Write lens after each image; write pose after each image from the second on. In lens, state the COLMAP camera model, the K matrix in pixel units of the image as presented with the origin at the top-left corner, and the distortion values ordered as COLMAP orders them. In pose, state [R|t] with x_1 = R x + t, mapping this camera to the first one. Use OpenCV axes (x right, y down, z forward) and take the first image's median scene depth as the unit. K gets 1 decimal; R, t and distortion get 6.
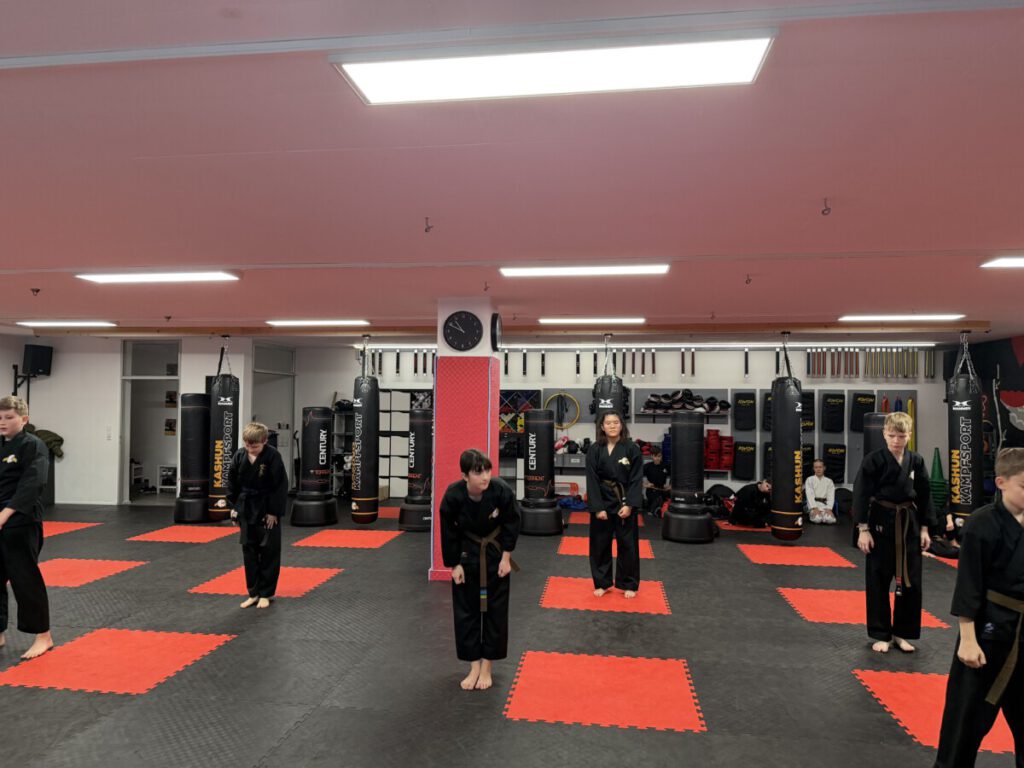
lens RADIAL K [[711.7, 0, 534.7], [0, 711.7, 375.2], [0, 0, 1]] dist [0.005935, -0.033700]
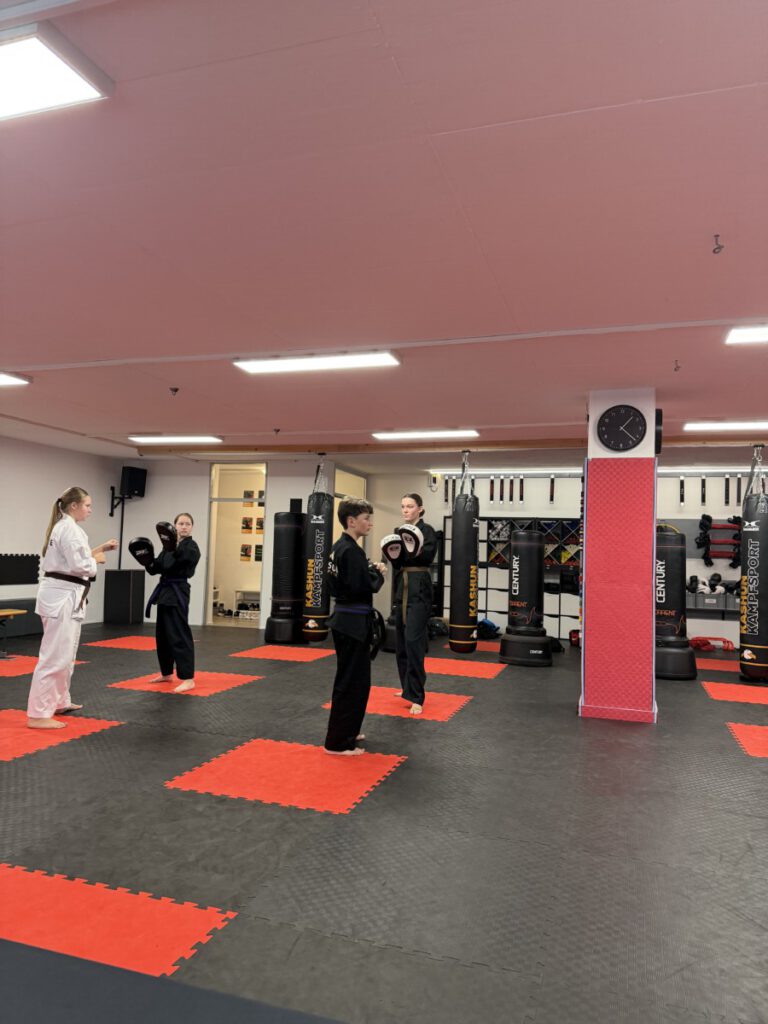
lens RADIAL K [[711.7, 0, 393.9], [0, 711.7, 489.9], [0, 0, 1]] dist [0.005935, -0.033700]
pose [[0.977183, 0.010612, -0.212132, -0.125505], [-0.021105, 0.998660, -0.047262, 0.040064], [0.211346, 0.050661, 0.976097, 0.064114]]
